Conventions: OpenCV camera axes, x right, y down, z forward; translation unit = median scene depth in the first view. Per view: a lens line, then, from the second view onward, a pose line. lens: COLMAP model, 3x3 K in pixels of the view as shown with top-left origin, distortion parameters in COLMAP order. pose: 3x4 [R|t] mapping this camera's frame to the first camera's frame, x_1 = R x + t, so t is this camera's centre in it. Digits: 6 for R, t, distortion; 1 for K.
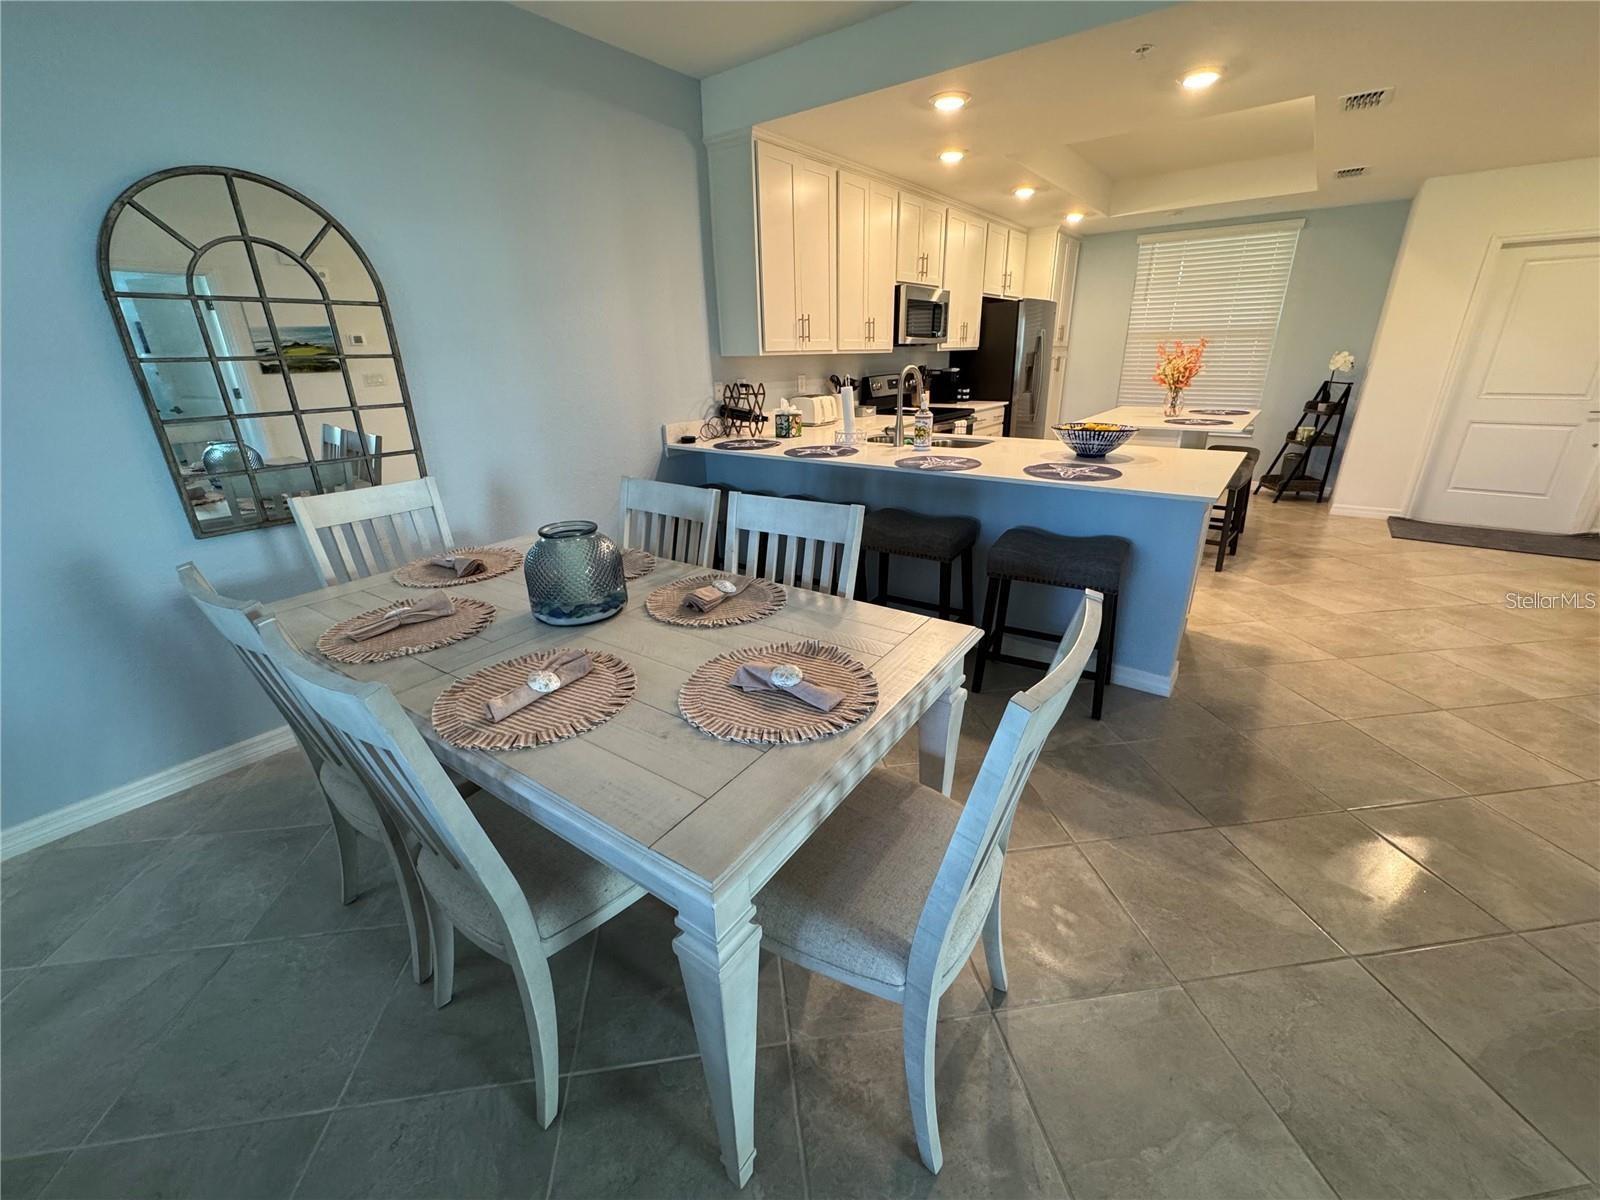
lens RADIAL K [[639.5, 0, 795.0], [0, 639.5, 599.1], [0, 0, 1]] dist [-0.003540, -0.000092]
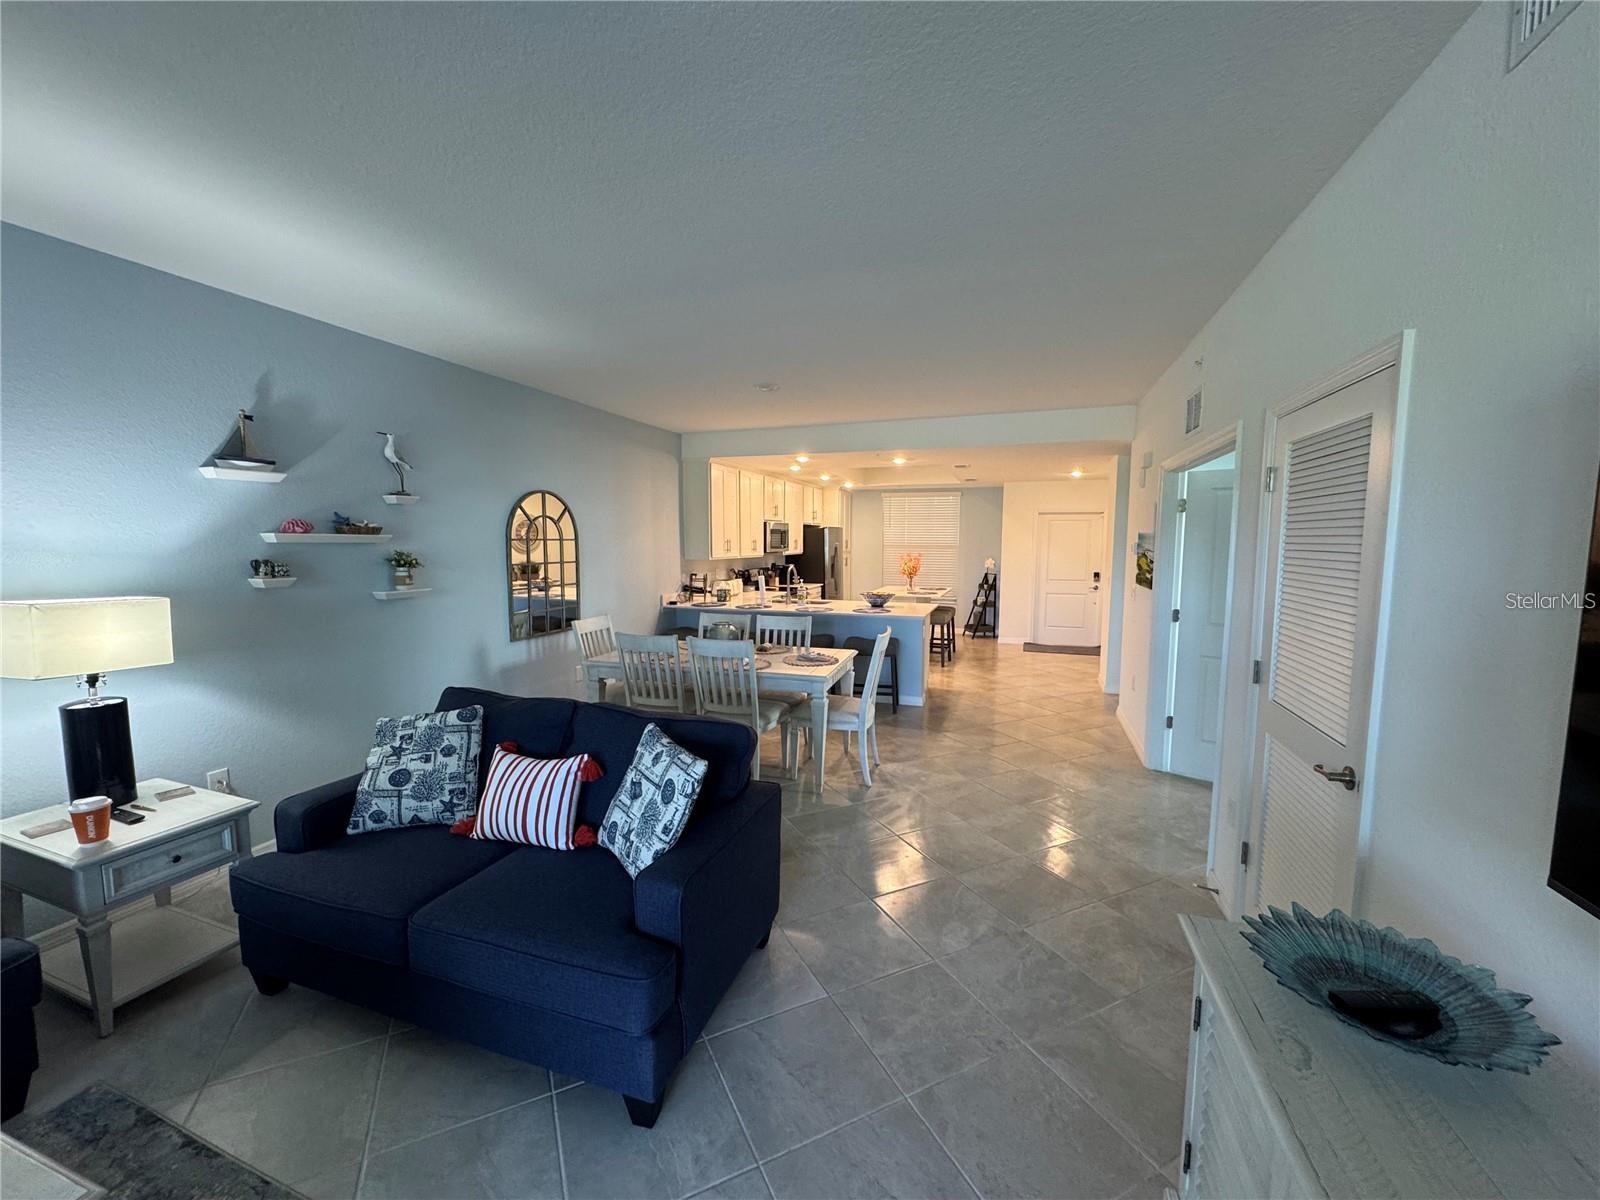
lens RADIAL K [[639.5, 0, 797.3], [0, 639.5, 600.9], [0, 0, 1]] dist [-0.003540, -0.000092]
pose [[0.948792, -0.007633, 0.315808, -0.288811], [0.093235, 0.961942, -0.256858, 0.173893], [-0.301828, 0.273149, 0.913395, -0.546643]]
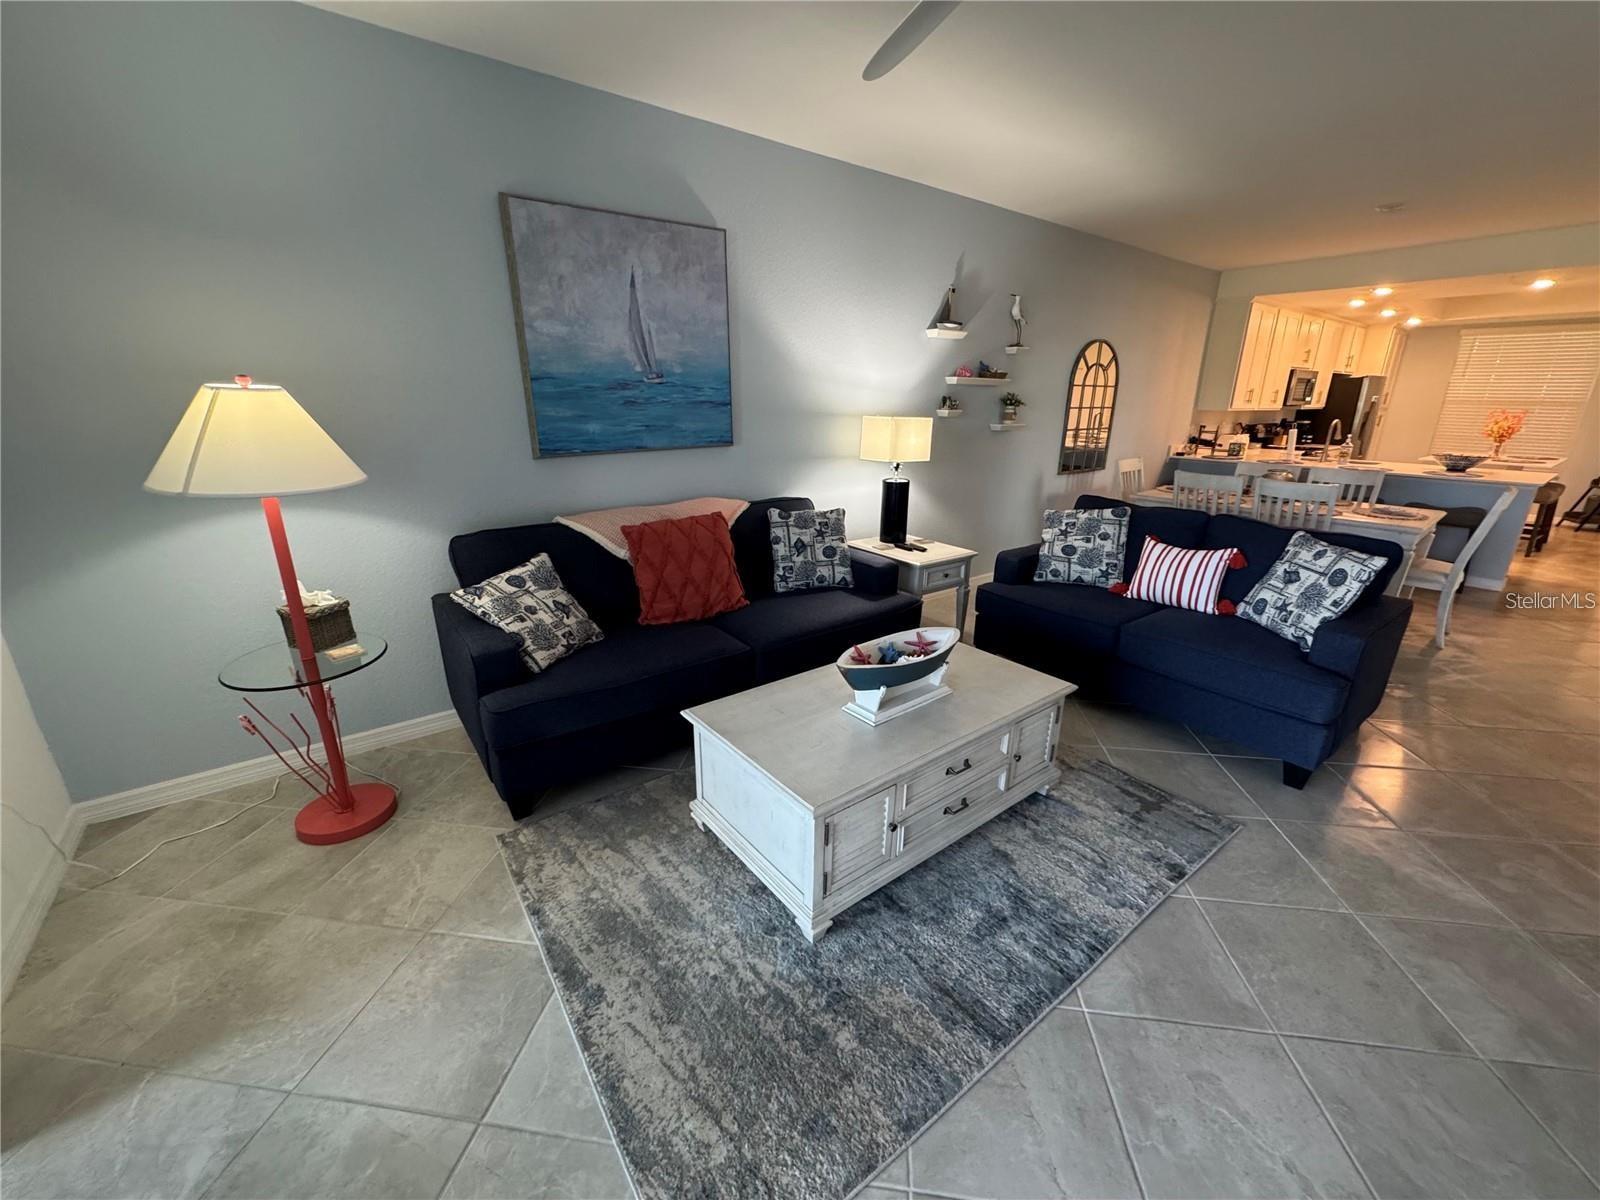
lens RADIAL K [[639.5, 0, 797.9], [0, 639.5, 600.0], [0, 0, 1]] dist [-0.003540, -0.000092]
pose [[0.965177, 0.105925, -0.239194, -0.531360], [-0.119146, 0.992011, -0.041465, 0.267849], [0.232891, 0.068520, 0.970086, -0.722287]]
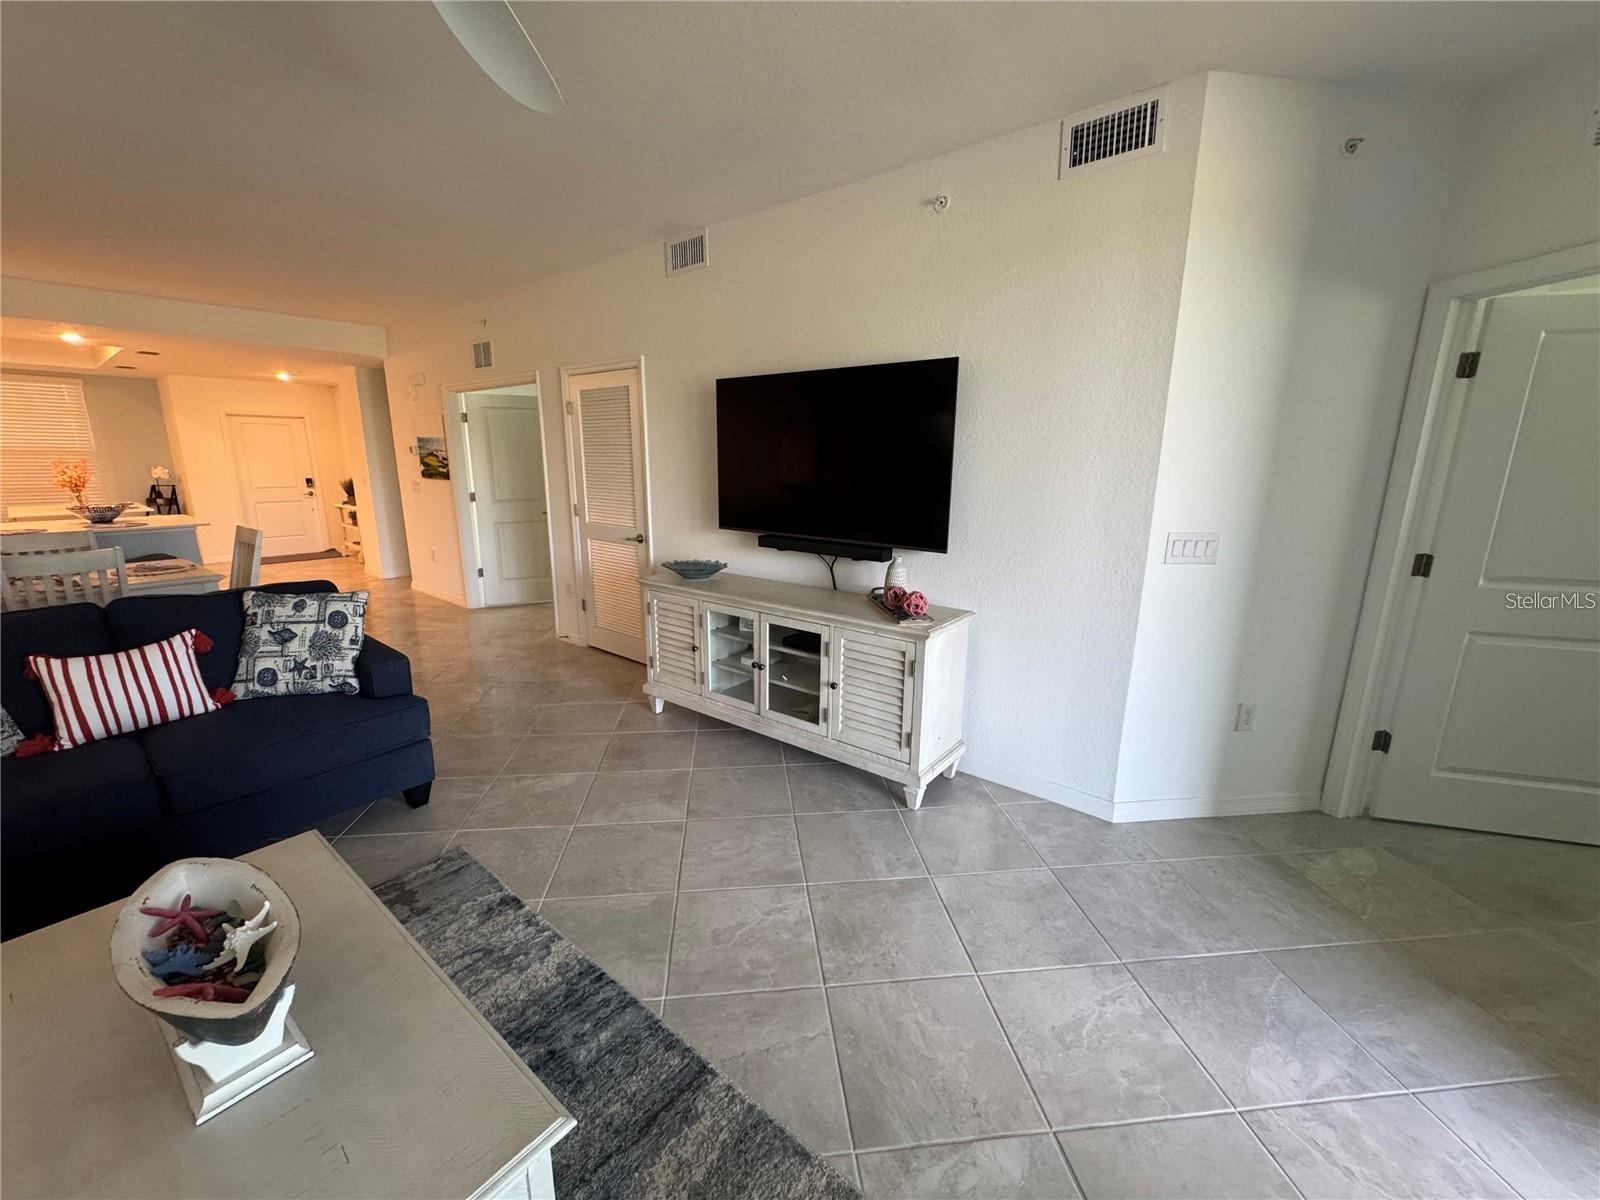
lens RADIAL K [[639.5, 0, 798.0], [0, 639.5, 601.2], [0, 0, 1]] dist [-0.003540, -0.000092]
pose [[0.027630, -0.200391, 0.979326, -0.743242], [0.352130, 0.918853, 0.178082, 0.204240], [-0.935543, 0.339930, 0.095951, -0.544476]]
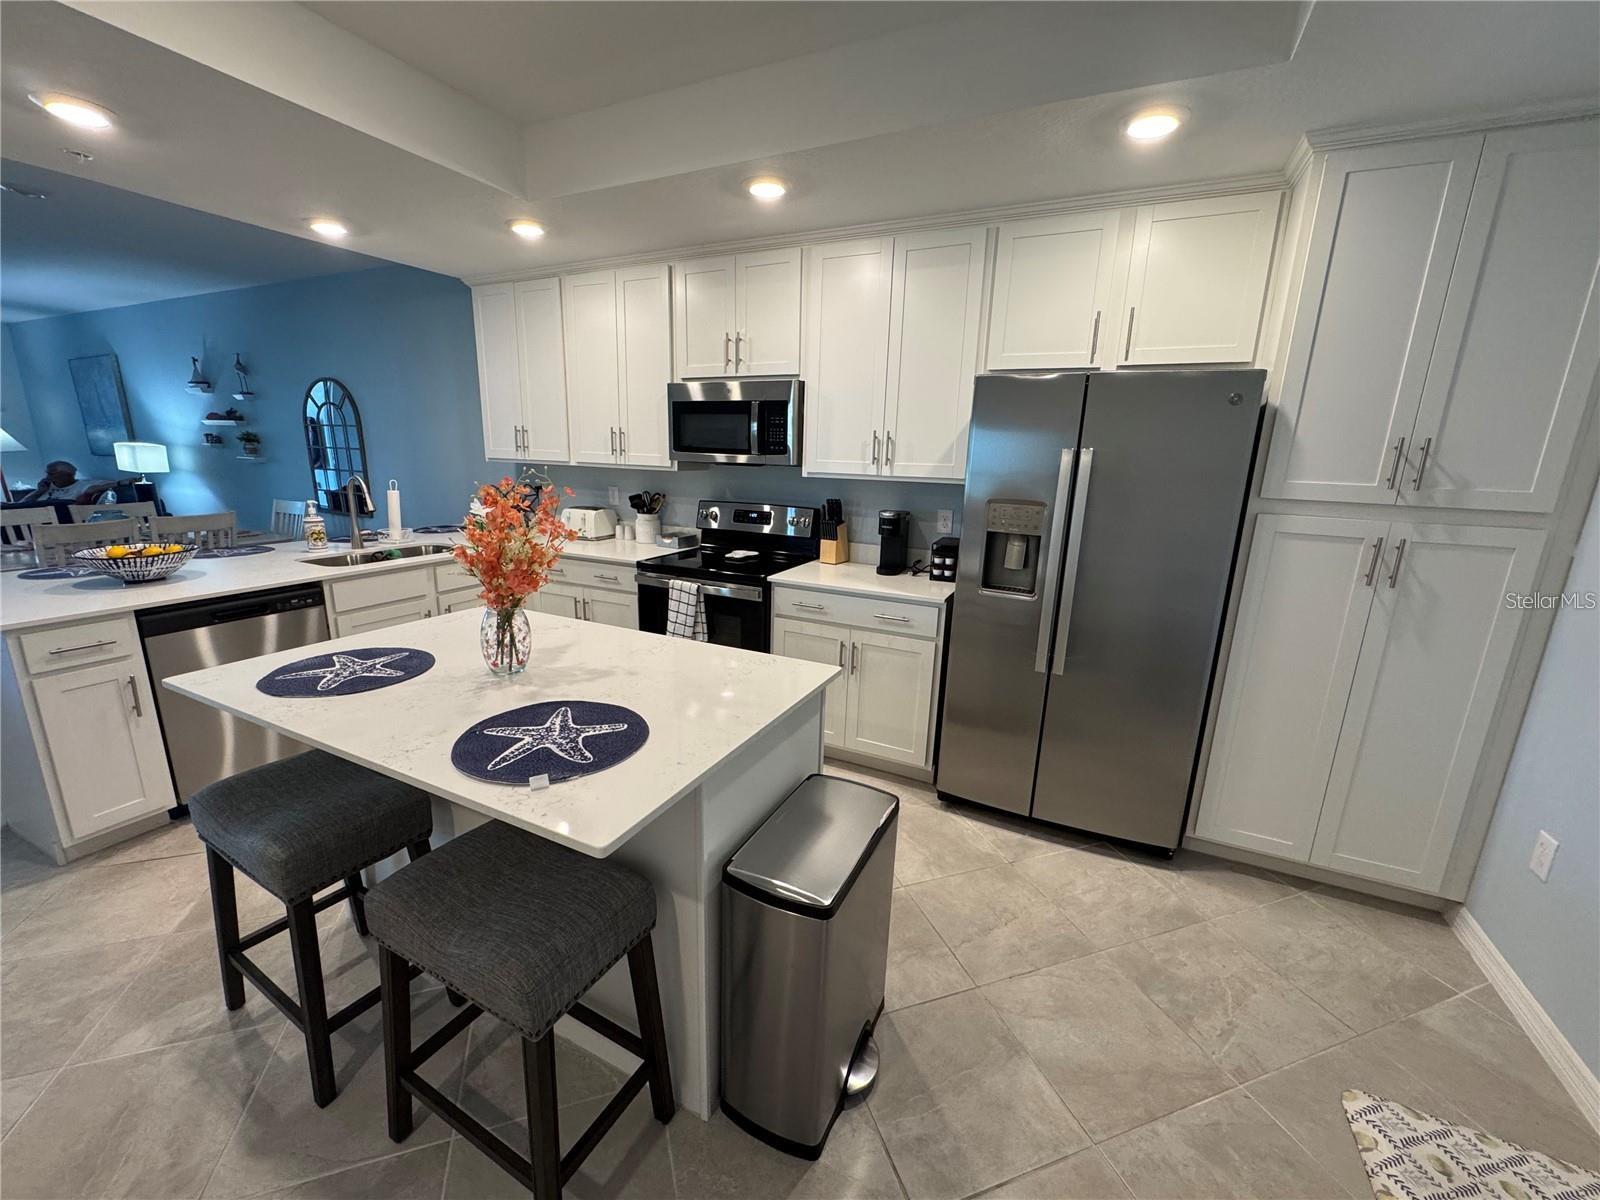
lens RADIAL K [[639.5, 0, 794.0], [0, 639.5, 601.2], [0, 0, 1]] dist [-0.003540, -0.000092]
pose [[0.198069, 0.257077, -0.945875, 0.839540], [-0.379184, 0.909959, 0.167913, -0.390055], [0.903874, 0.325402, 0.277714, 0.889304]]
